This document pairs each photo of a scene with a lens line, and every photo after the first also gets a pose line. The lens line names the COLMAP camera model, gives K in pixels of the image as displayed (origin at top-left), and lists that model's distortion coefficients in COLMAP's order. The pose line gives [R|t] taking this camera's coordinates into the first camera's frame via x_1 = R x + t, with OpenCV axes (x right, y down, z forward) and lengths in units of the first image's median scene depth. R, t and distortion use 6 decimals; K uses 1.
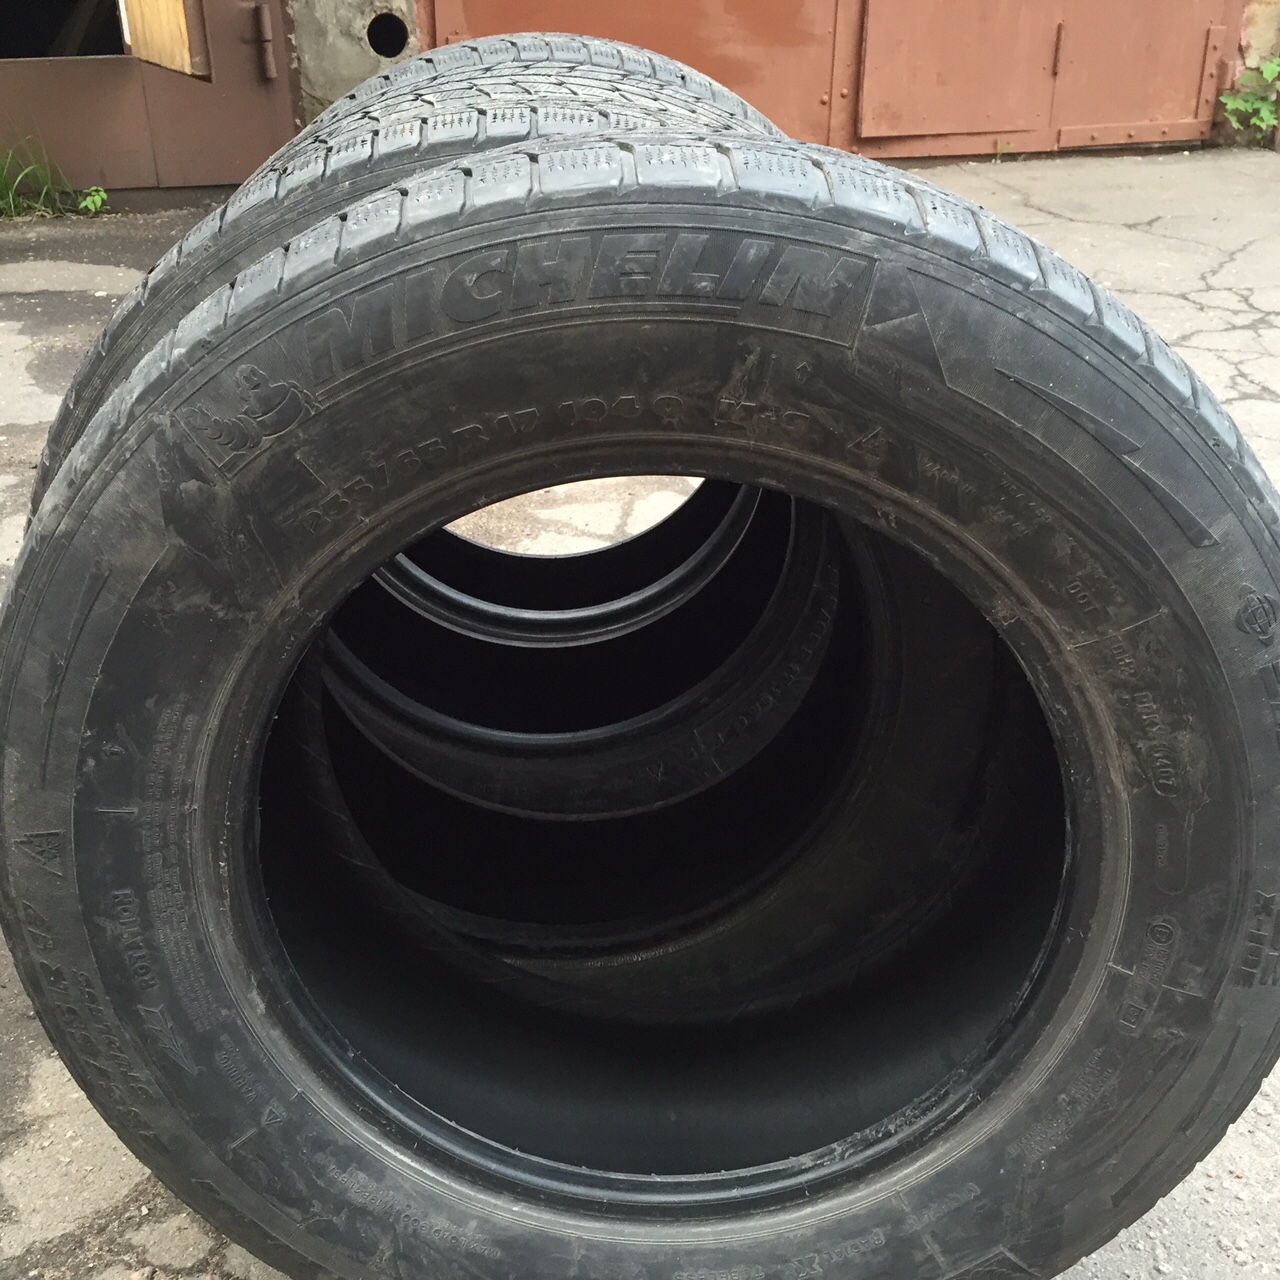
lens RADIAL K [[1470.4, 0, 640.0], [0, 1470.4, 640.0], [0, 0, 1]] dist [0.113669, -0.198762]
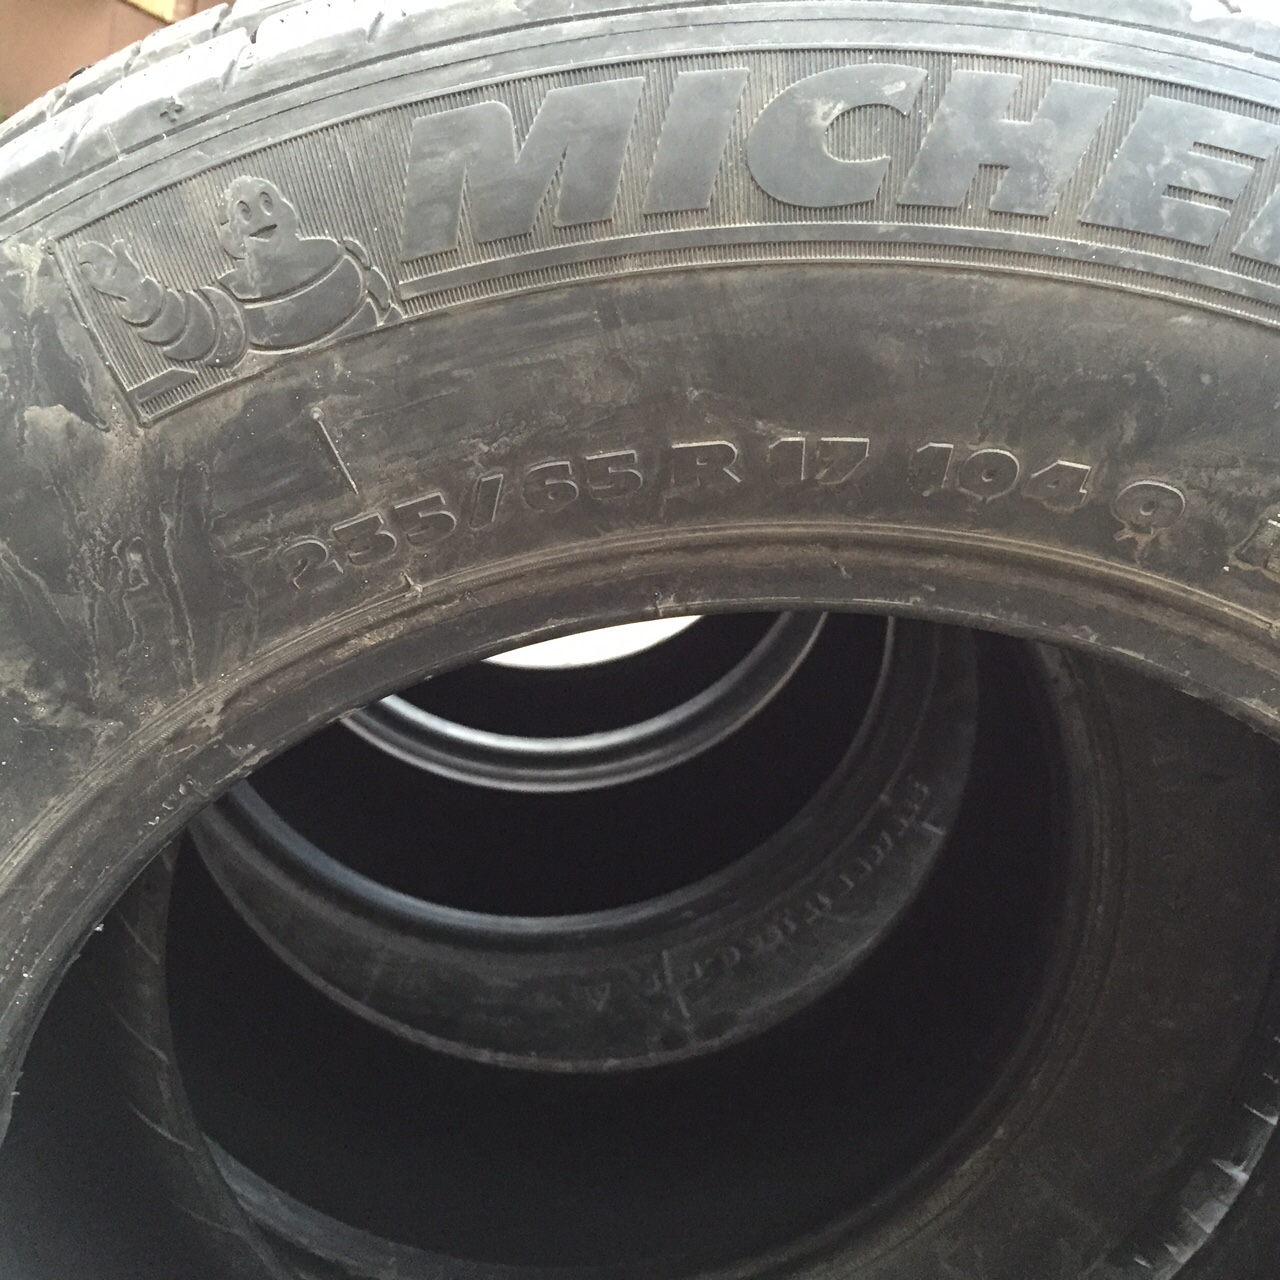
lens RADIAL K [[1470.4, 0, 640.0], [0, 1470.4, 640.0], [0, 0, 1]] dist [0.113669, -0.198762]
pose [[0.967126, 0.234287, 0.098880, -0.167754], [-0.226075, 0.970169, -0.087534, -0.042776], [-0.116438, 0.062302, 0.991242, 0.565836]]
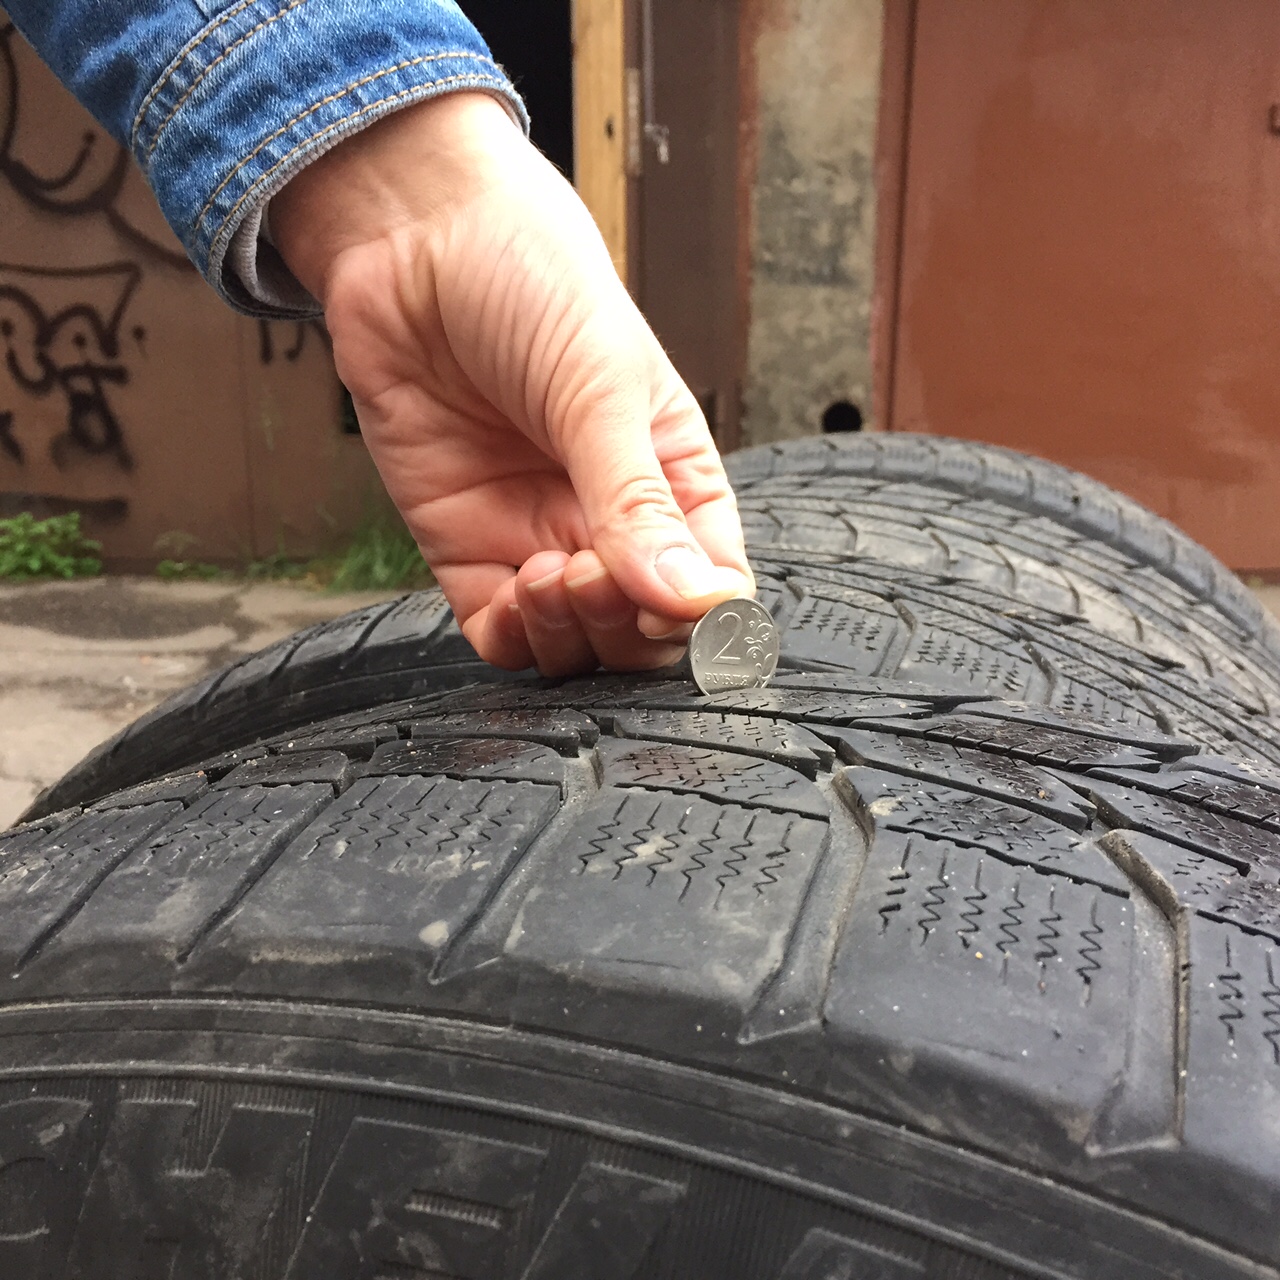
lens RADIAL K [[1470.4, 0, 640.0], [0, 1470.4, 640.0], [0, 0, 1]] dist [0.113669, -0.198762]
pose [[0.948686, 0.078877, -0.306224, 0.109871], [-0.148328, 0.966246, -0.210638, -0.297756], [0.279273, 0.245251, 0.928363, 0.682380]]
